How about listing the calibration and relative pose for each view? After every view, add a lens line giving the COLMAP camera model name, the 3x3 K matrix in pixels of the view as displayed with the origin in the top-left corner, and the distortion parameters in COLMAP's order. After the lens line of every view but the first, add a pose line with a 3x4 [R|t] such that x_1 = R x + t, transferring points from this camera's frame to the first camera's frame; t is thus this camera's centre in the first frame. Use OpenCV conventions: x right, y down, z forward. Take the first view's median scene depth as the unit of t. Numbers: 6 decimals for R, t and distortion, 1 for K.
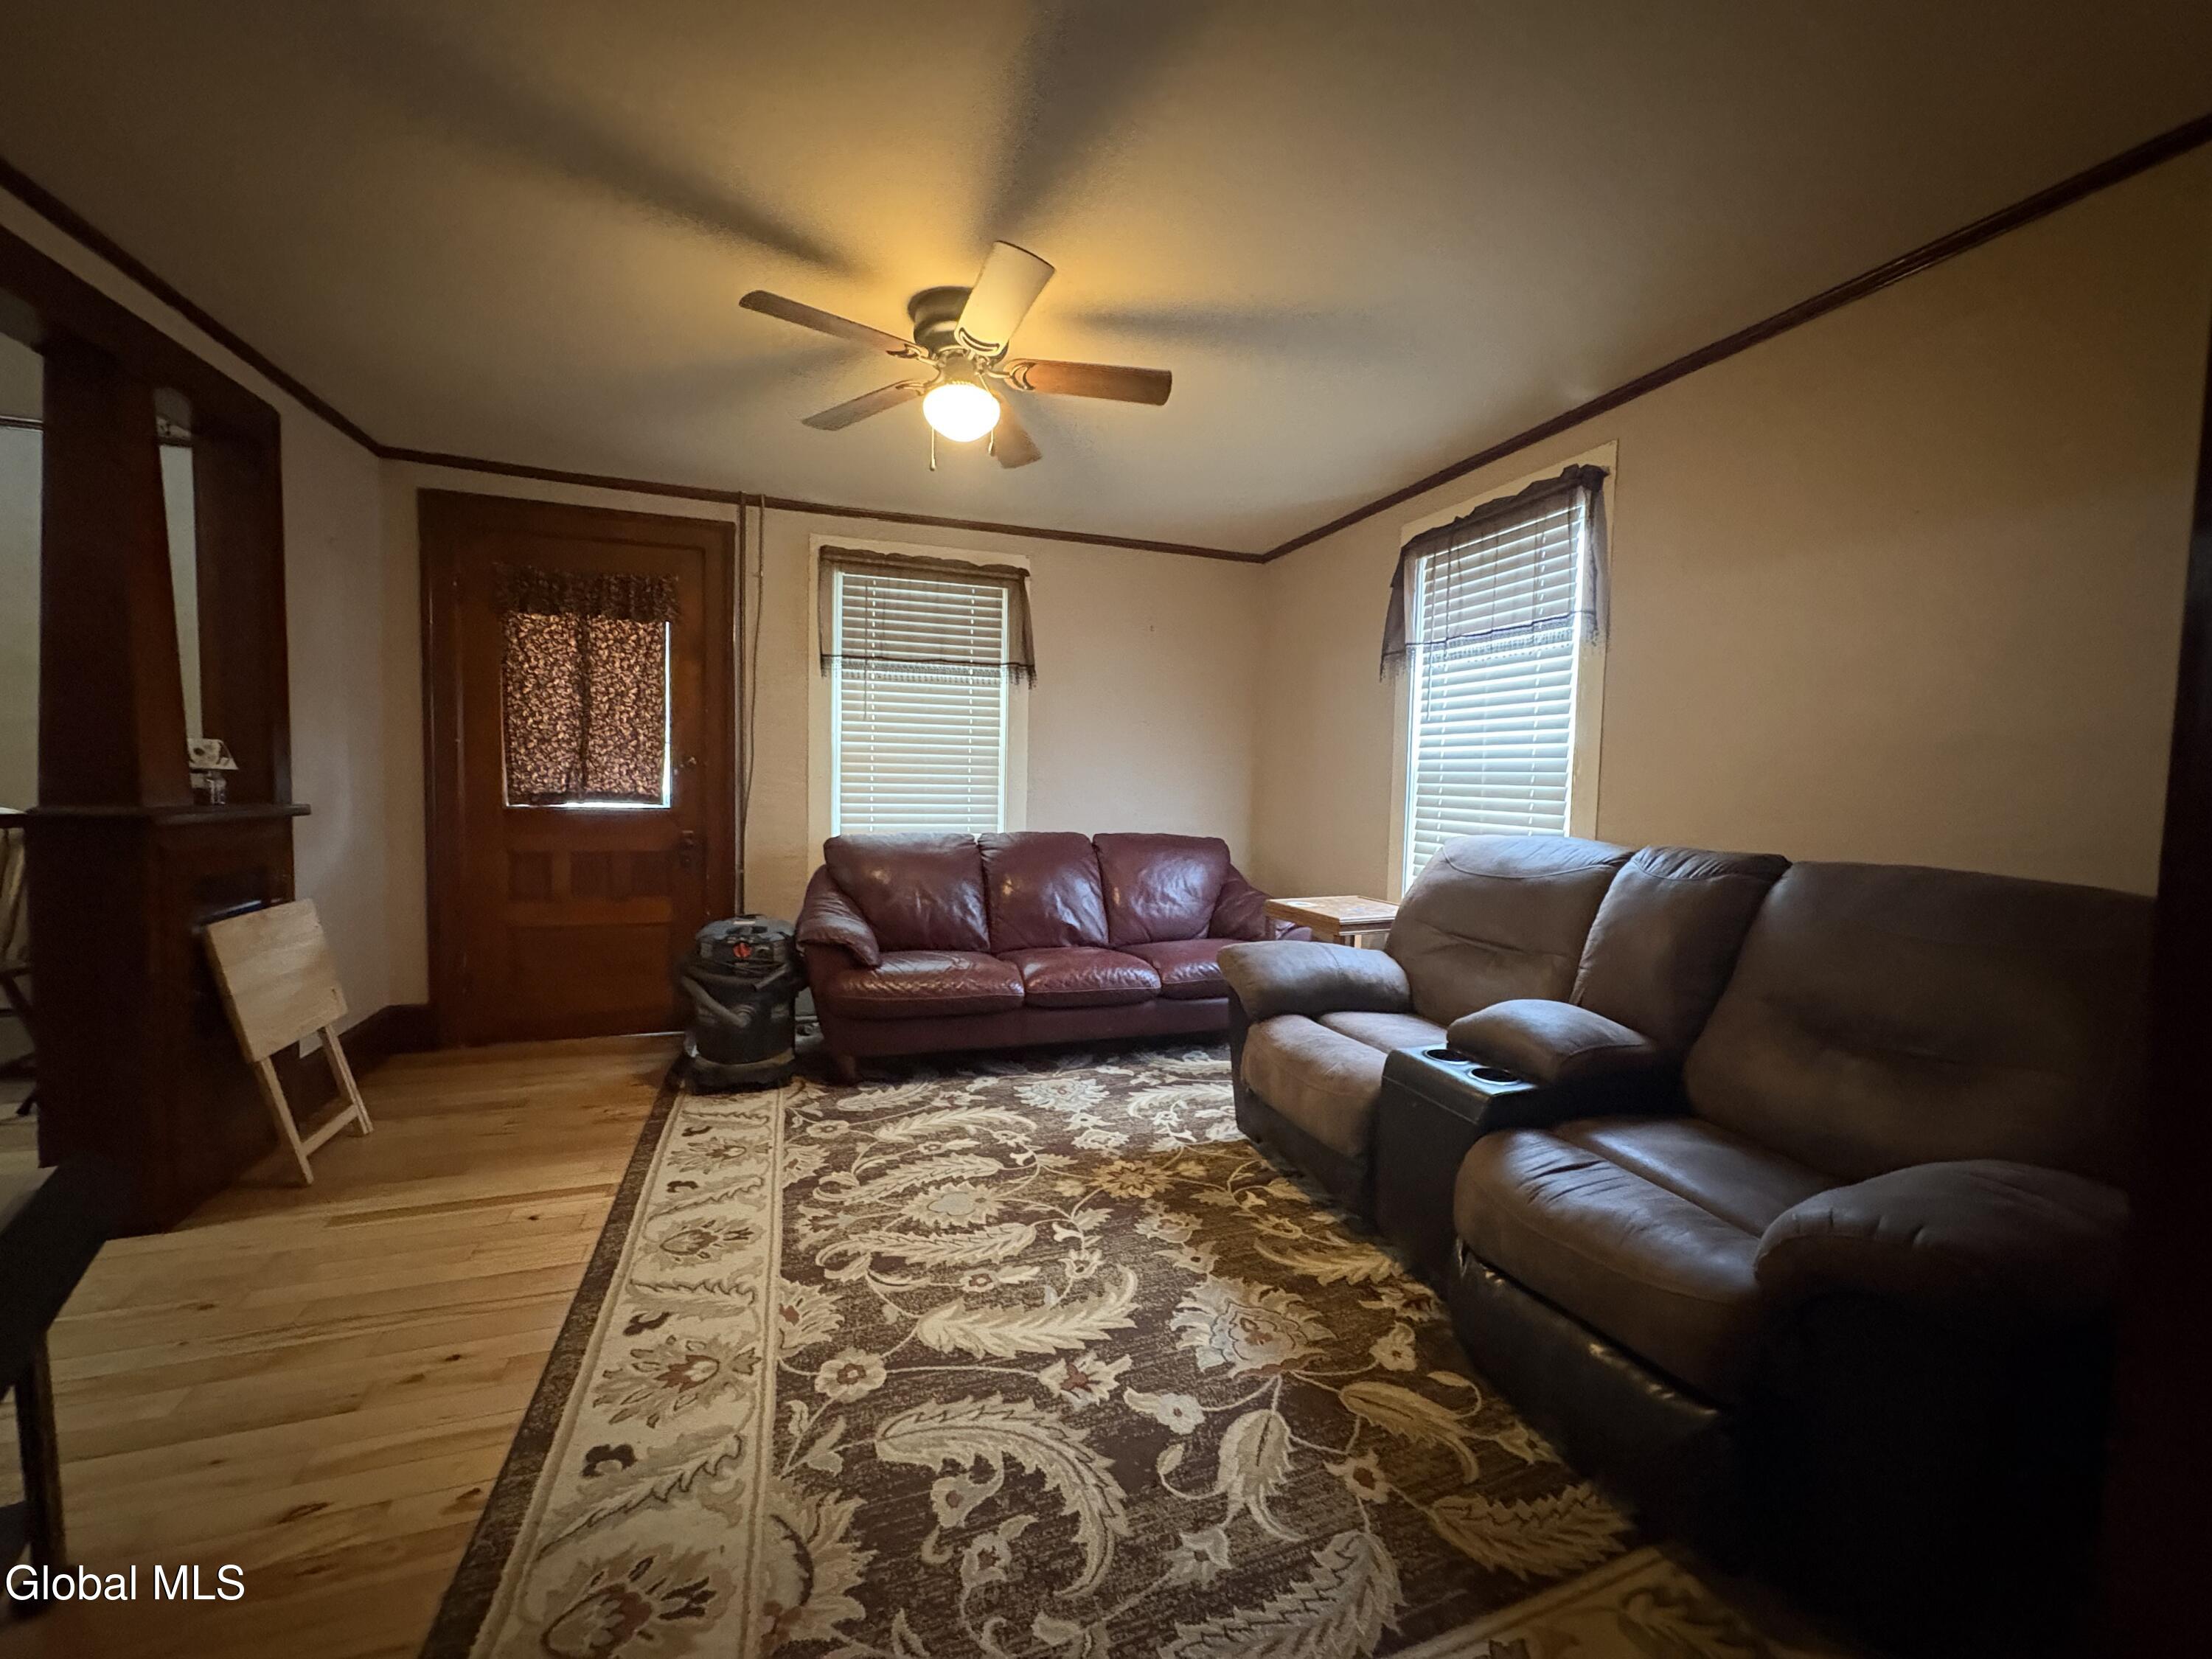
lens RADIAL K [[878.0, 0, 1111.3], [0, 878.0, 822.8], [0, 0, 1]] dist [-0.001376, 0.000774]
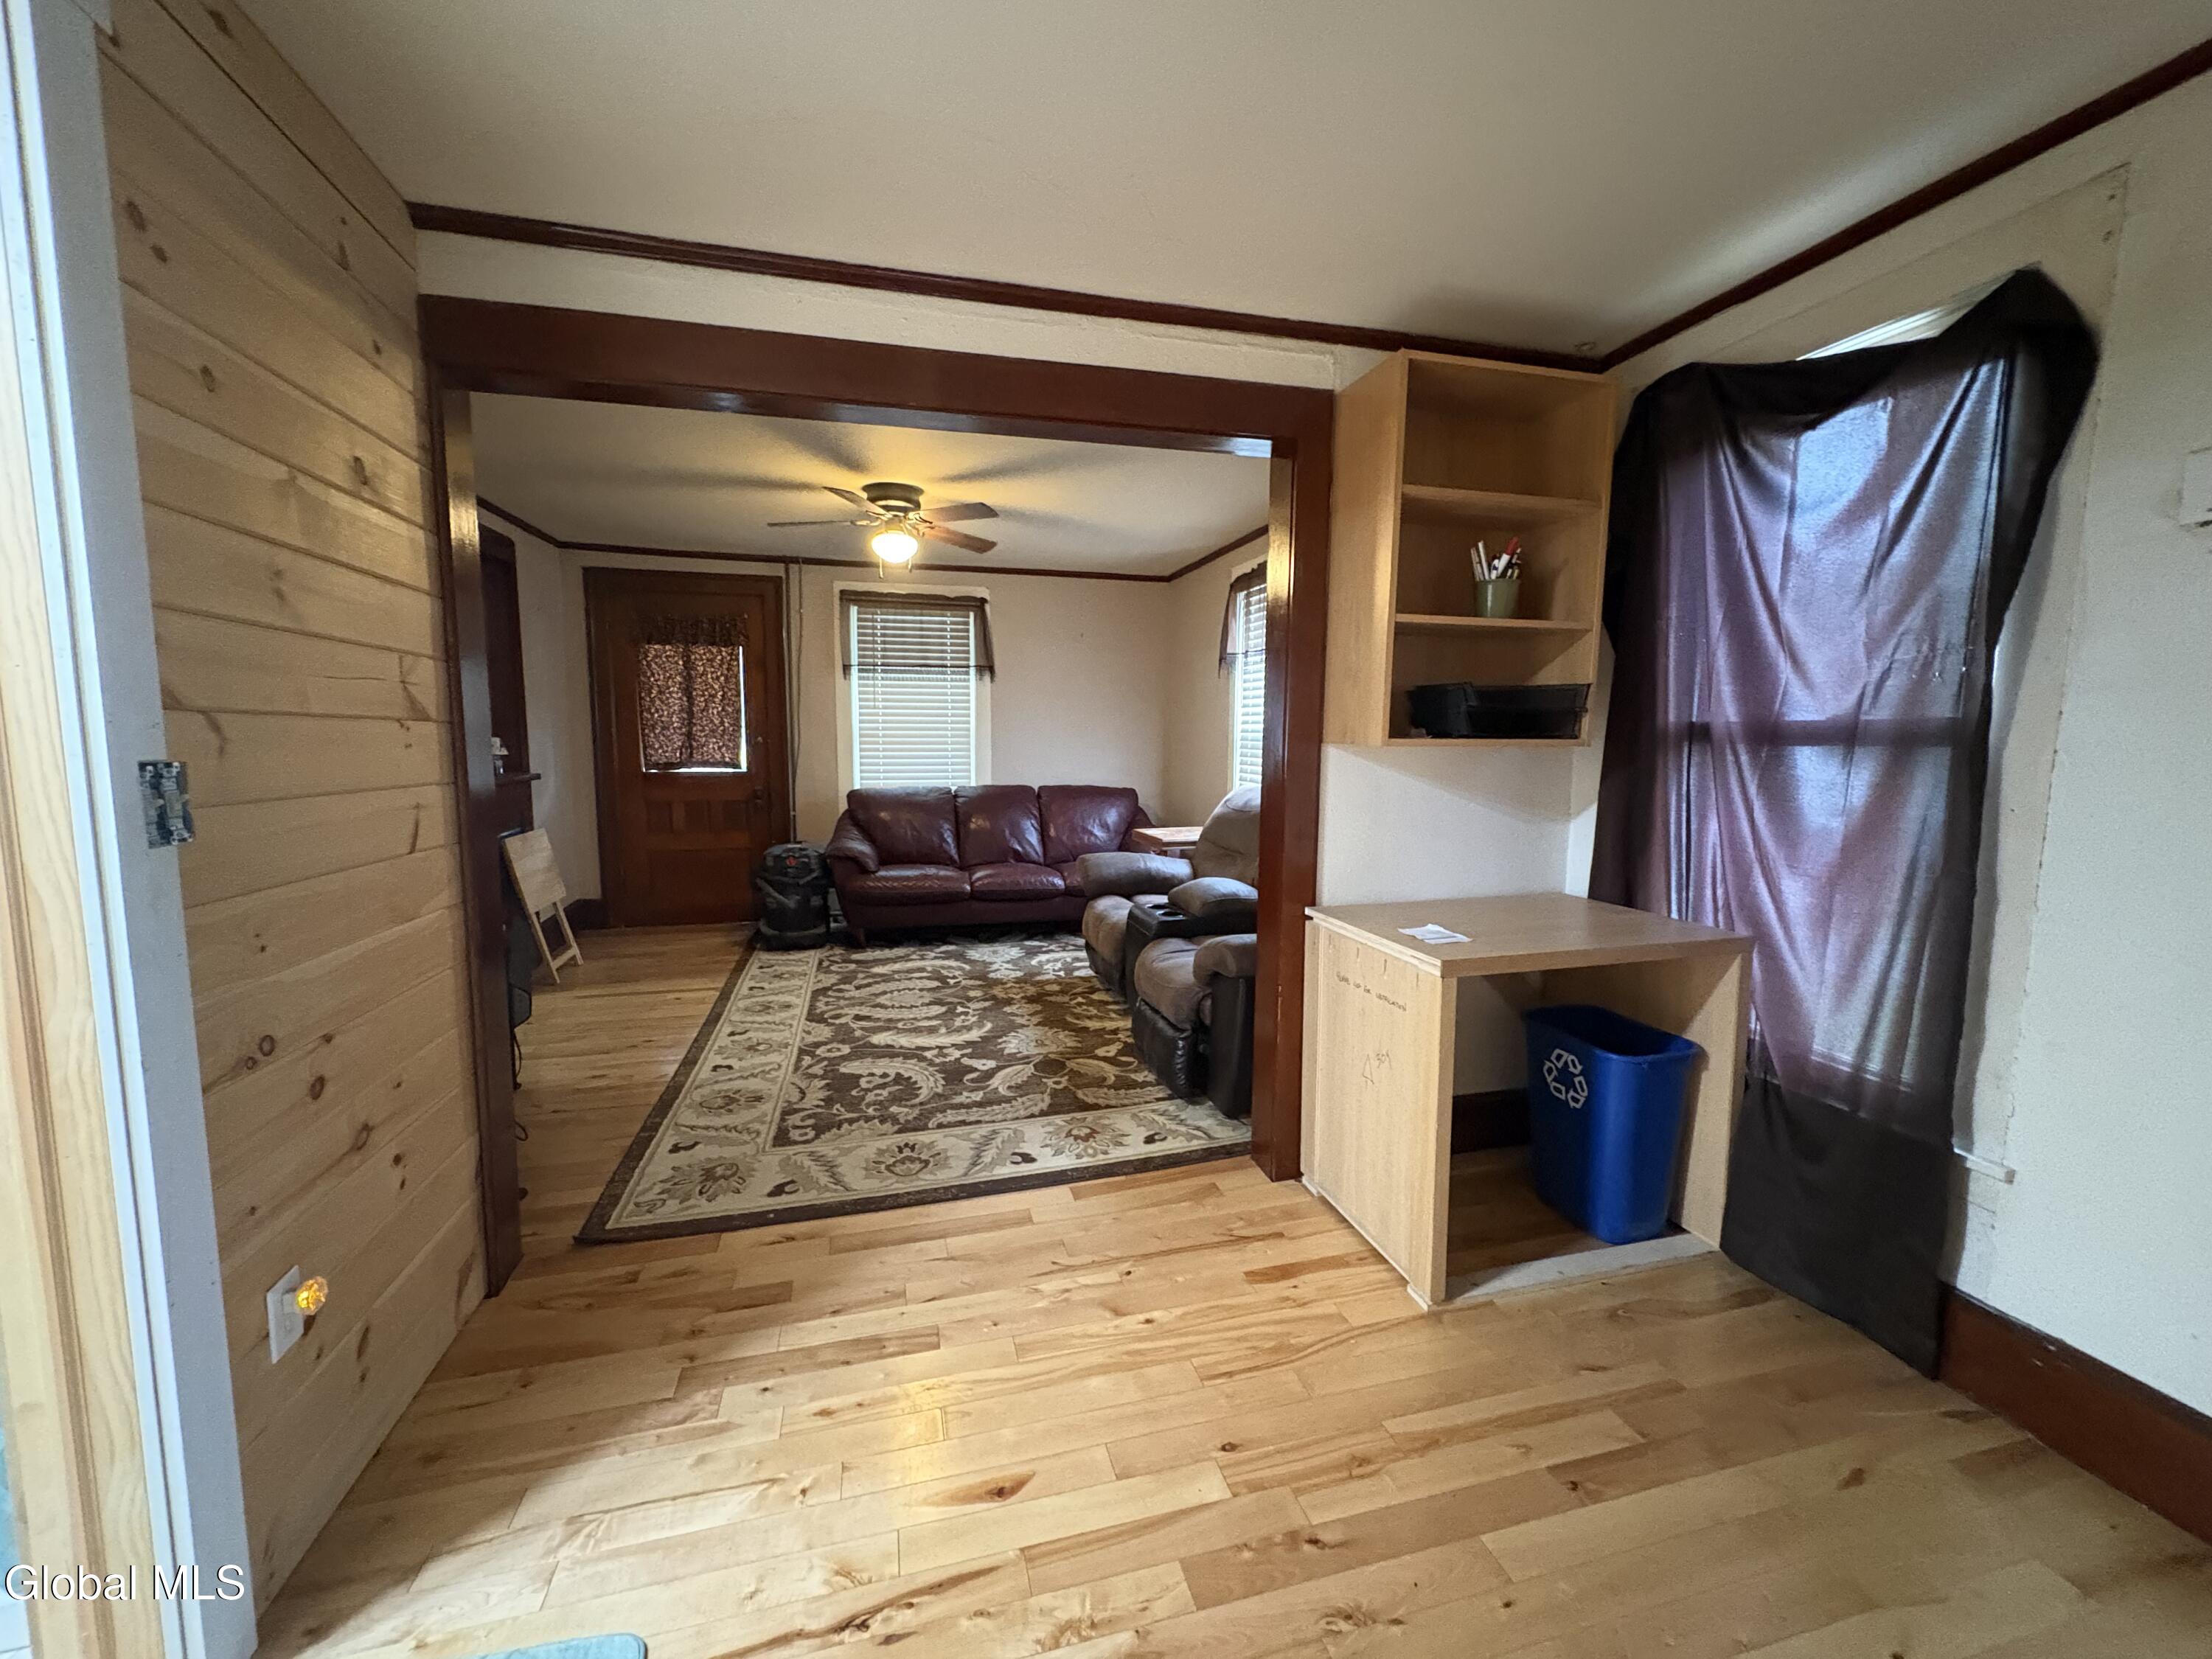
lens RADIAL K [[878.0, 0, 1111.8], [0, 878.0, 820.5], [0, 0, 1]] dist [-0.001376, 0.000774]
pose [[0.996554, -0.006192, -0.082711, 0.330093], [0.010499, 0.998605, 0.051743, -0.005509], [0.082275, -0.052433, 0.995229, -0.605321]]
